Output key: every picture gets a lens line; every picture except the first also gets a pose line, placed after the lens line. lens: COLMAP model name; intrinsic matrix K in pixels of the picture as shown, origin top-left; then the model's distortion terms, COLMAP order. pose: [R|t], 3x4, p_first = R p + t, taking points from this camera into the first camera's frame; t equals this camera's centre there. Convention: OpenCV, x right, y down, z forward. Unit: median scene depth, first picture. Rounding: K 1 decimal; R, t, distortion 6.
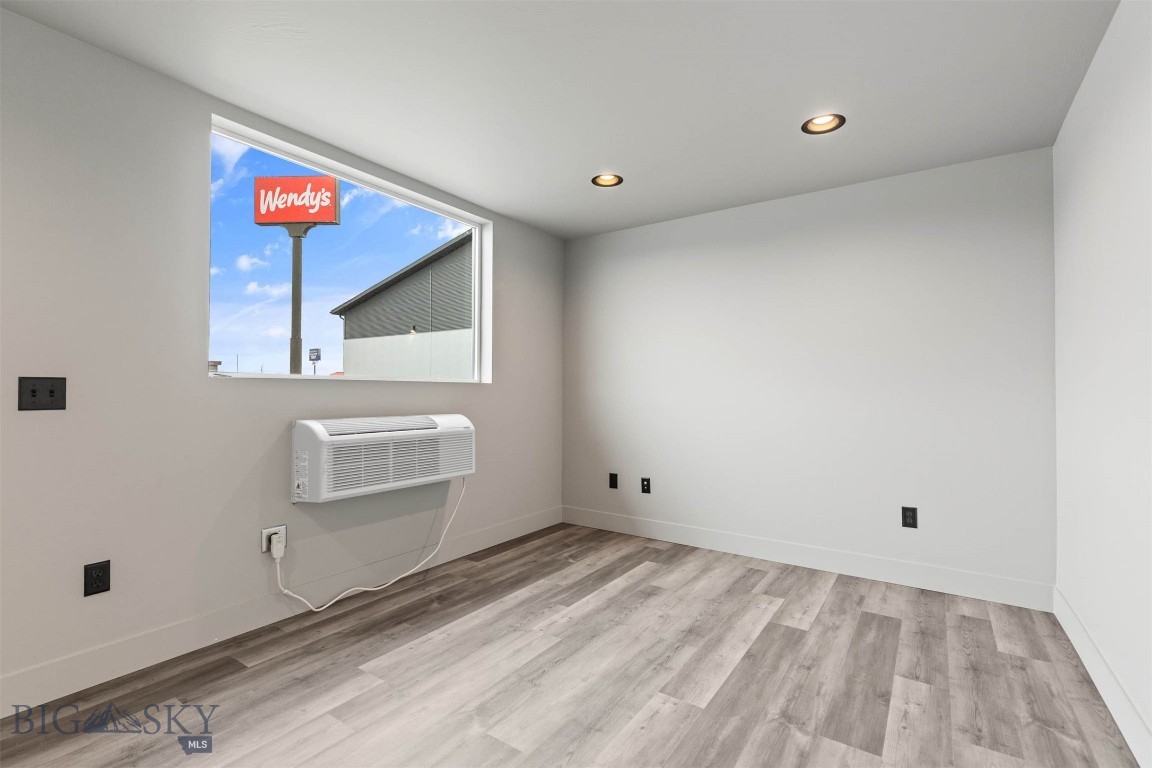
lens RADIAL K [[527.6, 0, 576.5], [0, 527.6, 386.2], [0, 0, 1]] dist [0.003800, -0.000152]
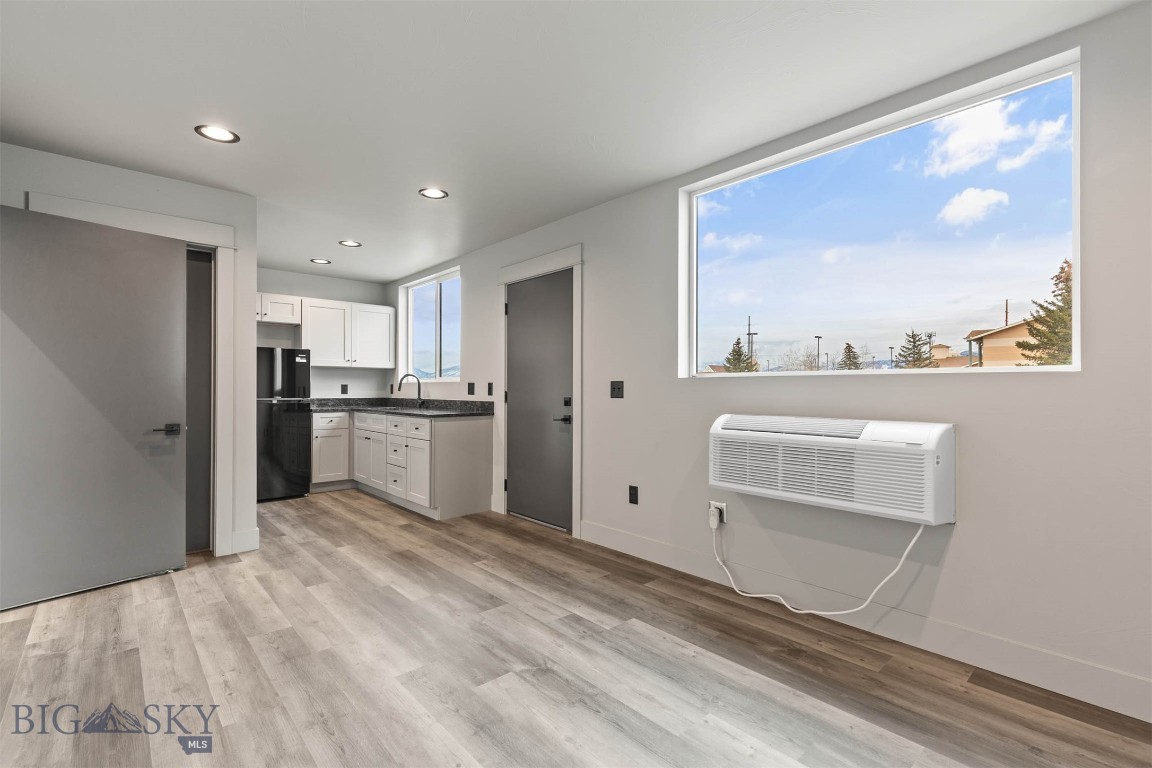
lens RADIAL K [[527.6, 0, 576.9], [0, 527.6, 385.7], [0, 0, 1]] dist [0.003800, -0.000152]
pose [[-0.250035, -0.008427, -0.968200, 0.606898], [0.007404, 0.999916, -0.010615, 0.013517], [0.968208, -0.009823, -0.249952, 0.917469]]
